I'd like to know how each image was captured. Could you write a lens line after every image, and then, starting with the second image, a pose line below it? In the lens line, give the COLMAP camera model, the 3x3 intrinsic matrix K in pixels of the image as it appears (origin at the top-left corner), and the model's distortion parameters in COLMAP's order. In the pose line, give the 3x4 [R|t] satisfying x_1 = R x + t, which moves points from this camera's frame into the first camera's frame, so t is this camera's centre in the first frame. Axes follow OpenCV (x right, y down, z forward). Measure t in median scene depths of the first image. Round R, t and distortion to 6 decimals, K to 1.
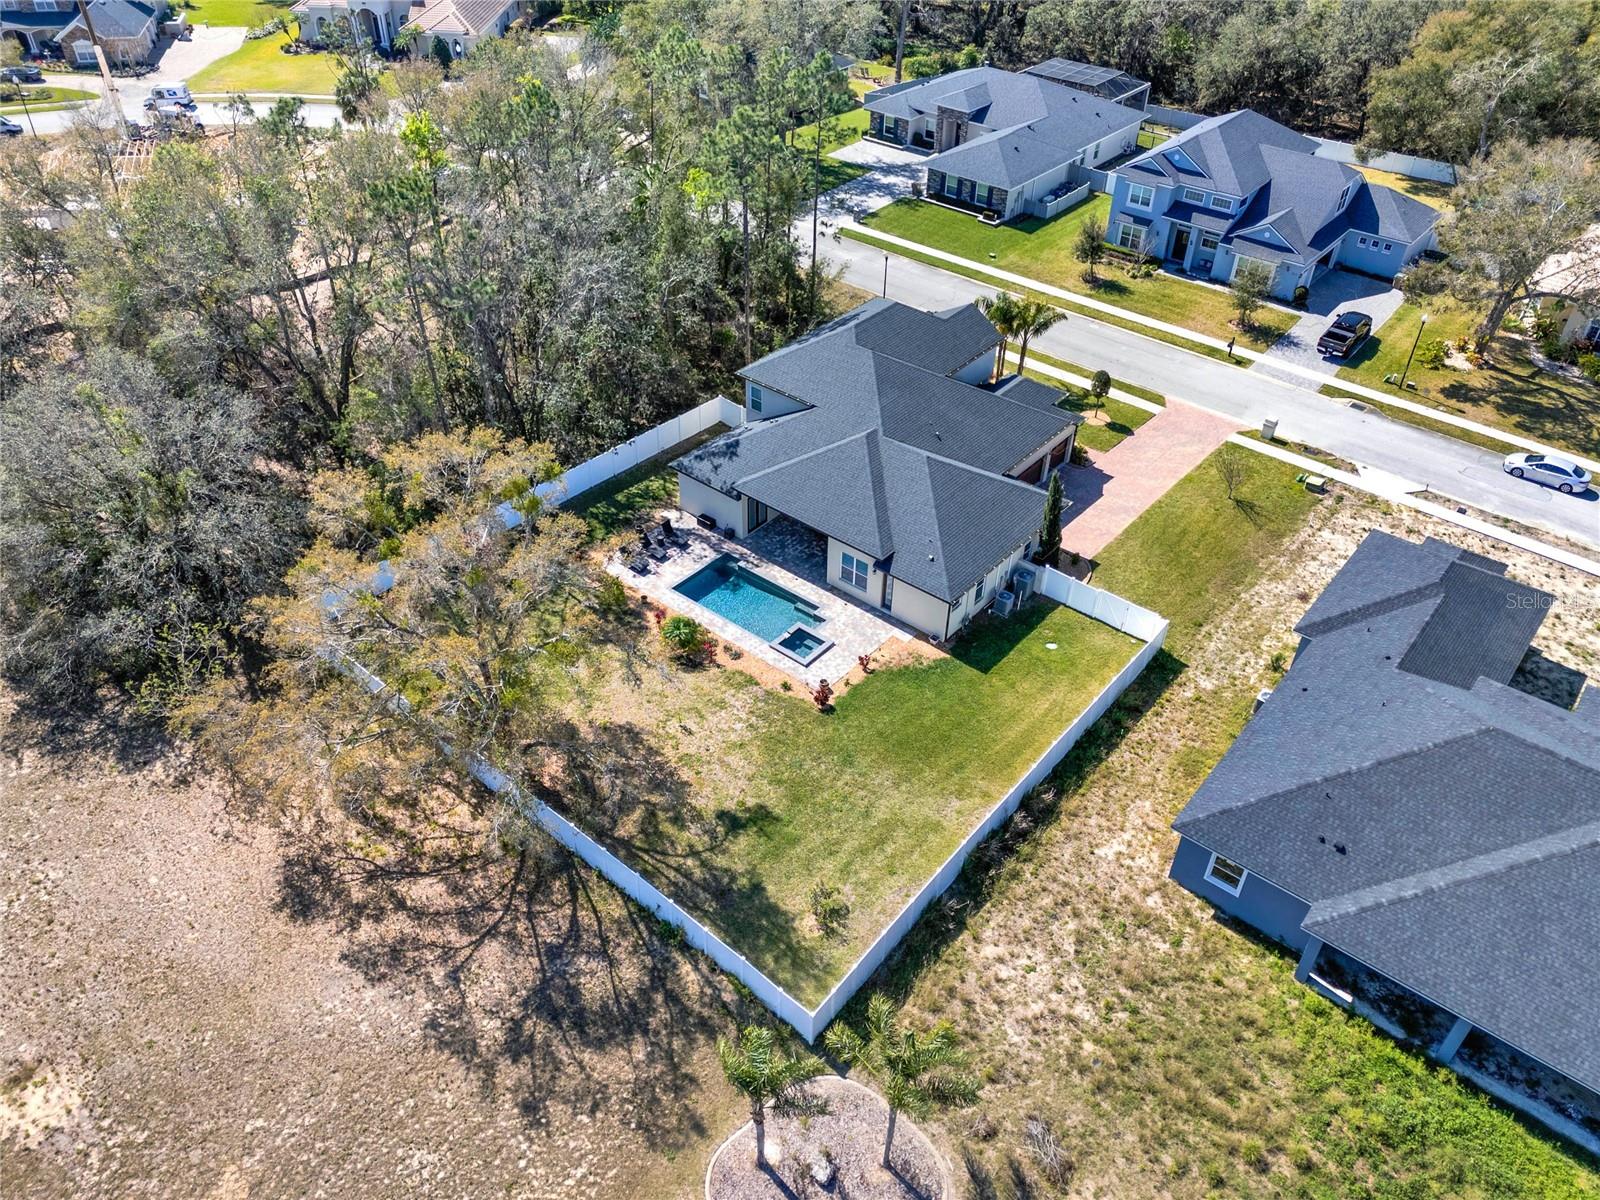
lens RADIAL K [[1207.8, 0, 800.6], [0, 1207.8, 575.5], [0, 0, 1]] dist [0.068853, -0.053295]
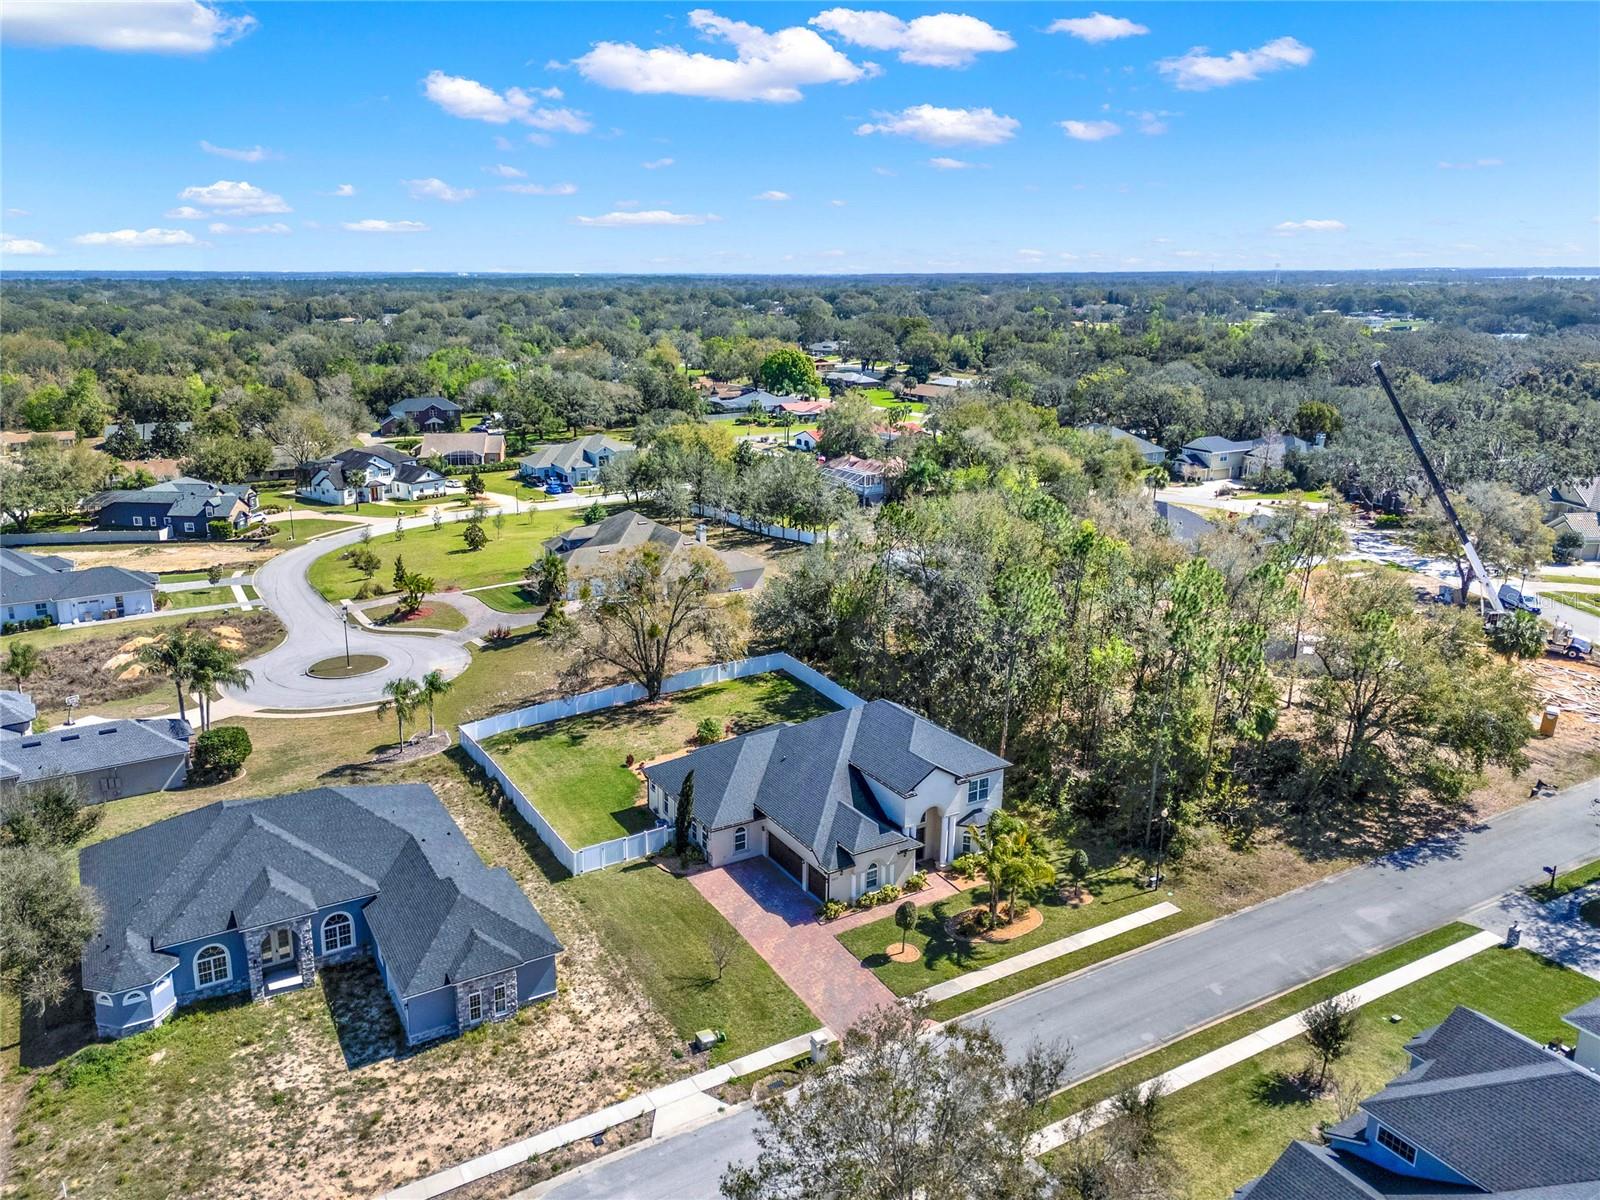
lens RADIAL K [[1193.9, 0, 791.0], [0, 1193.9, 566.3], [0, 0, 1]] dist [0.062325, -0.041318]
pose [[-0.346734, 0.207908, -0.914631, 1.392562], [-0.573772, 0.724380, 0.382177, -0.854322], [0.741998, 0.657304, -0.131876, 1.162065]]
